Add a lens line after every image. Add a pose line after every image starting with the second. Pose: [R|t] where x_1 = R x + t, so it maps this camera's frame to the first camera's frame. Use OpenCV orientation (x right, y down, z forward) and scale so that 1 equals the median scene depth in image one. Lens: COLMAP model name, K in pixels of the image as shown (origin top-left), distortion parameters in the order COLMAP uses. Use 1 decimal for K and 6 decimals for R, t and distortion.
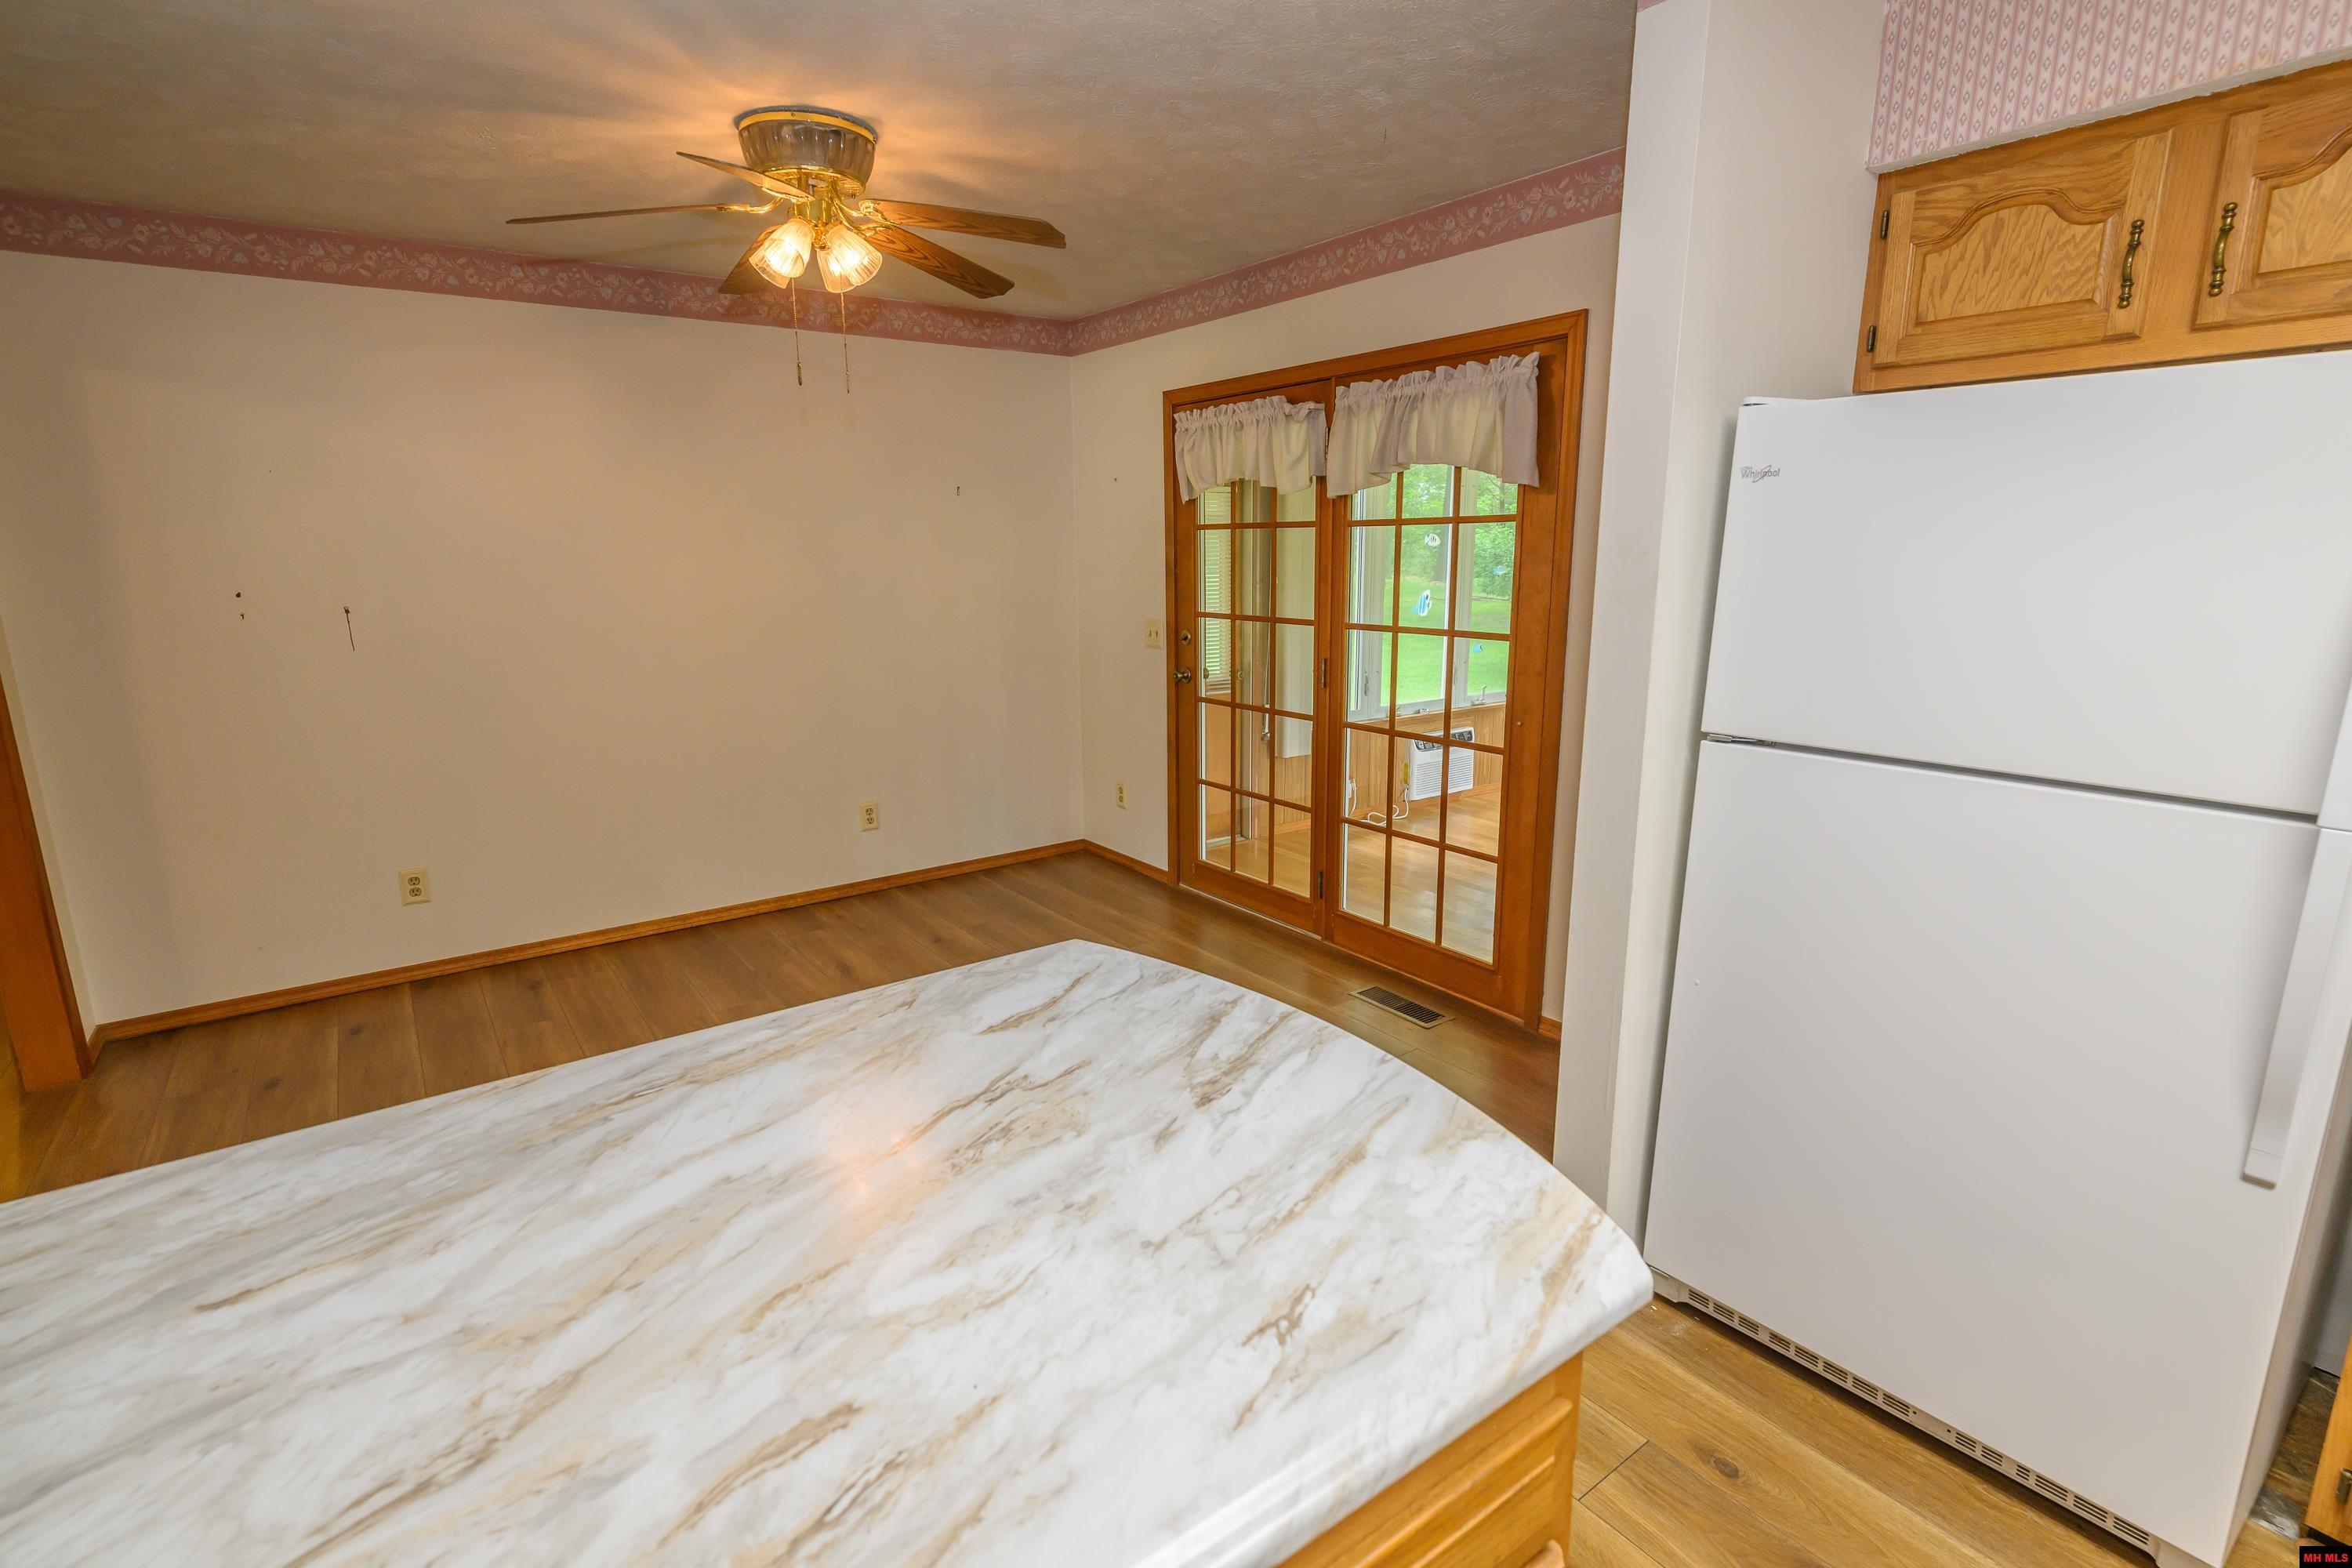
lens RADIAL K [[1118.2, 0, 1171.5], [0, 1118.2, 782.5], [0, 0, 1]] dist [0.002786, 0.002184]
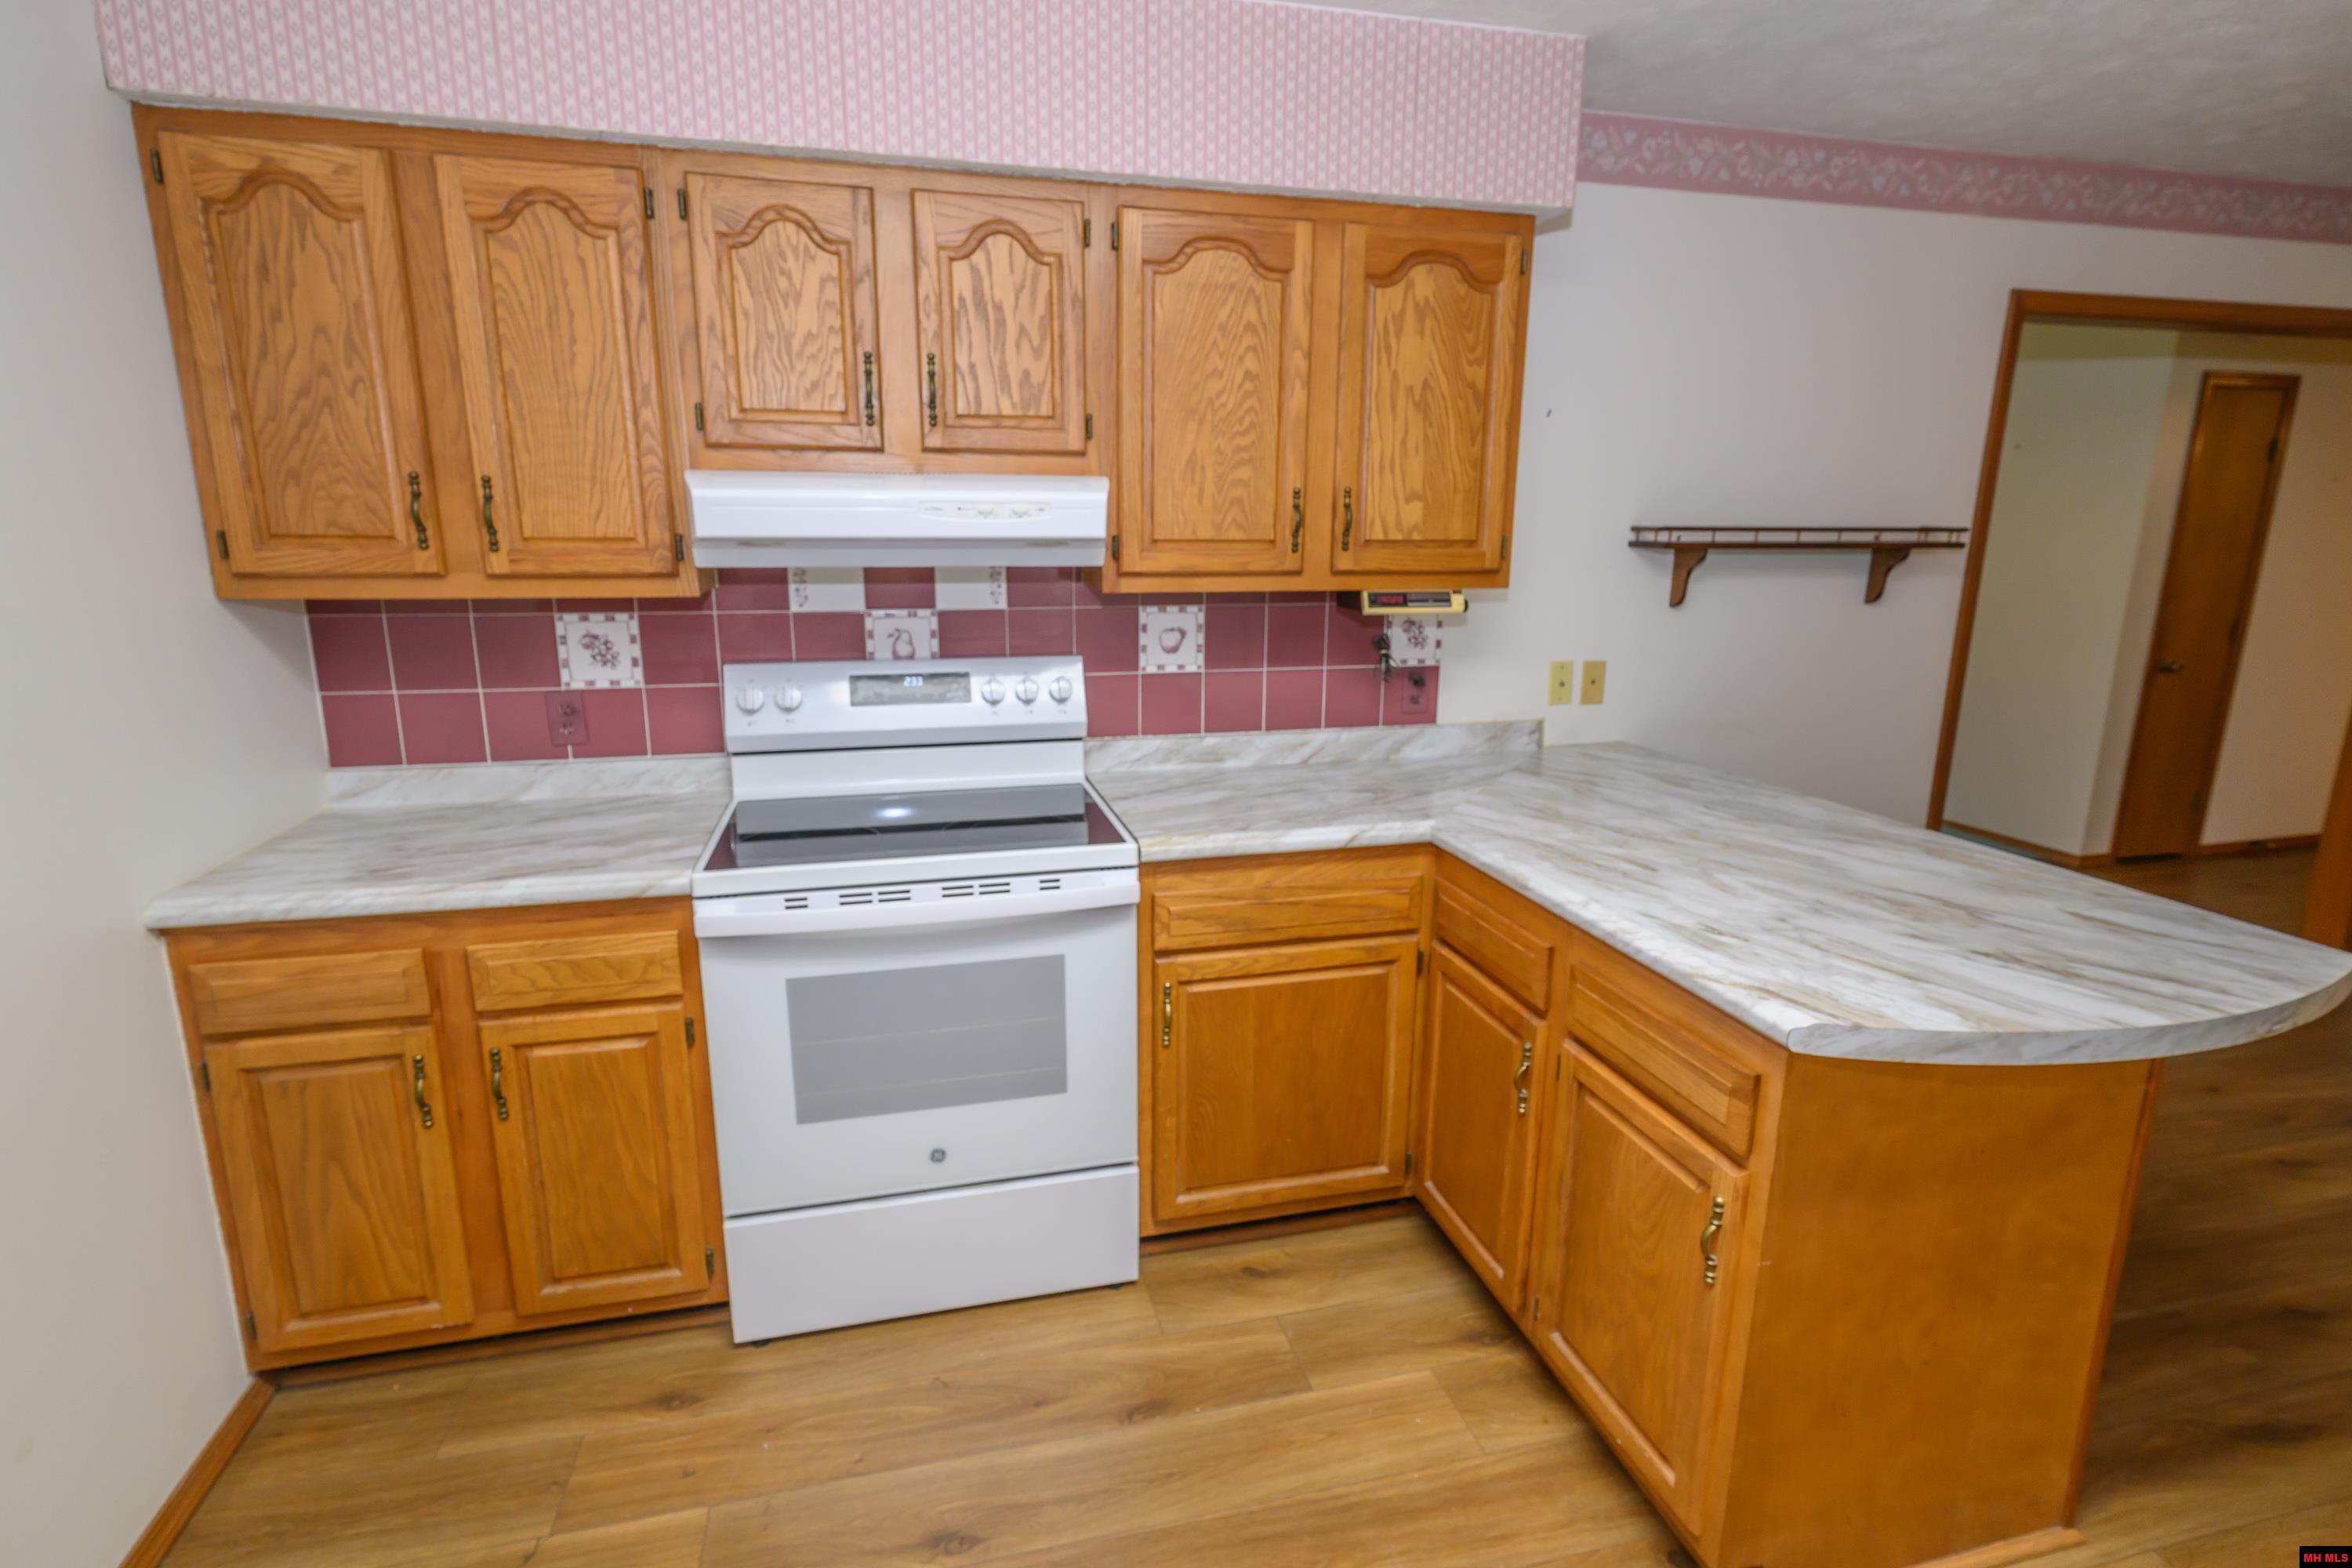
lens RADIAL K [[1118.2, 0, 1175.4], [0, 1118.2, 767.9], [0, 0, 1]] dist [0.002786, 0.002184]
pose [[-0.369426, 0.208420, -0.905586, 1.675956], [-0.197473, 0.934658, 0.295668, -0.140347], [0.908036, 0.288056, -0.304130, 0.500290]]
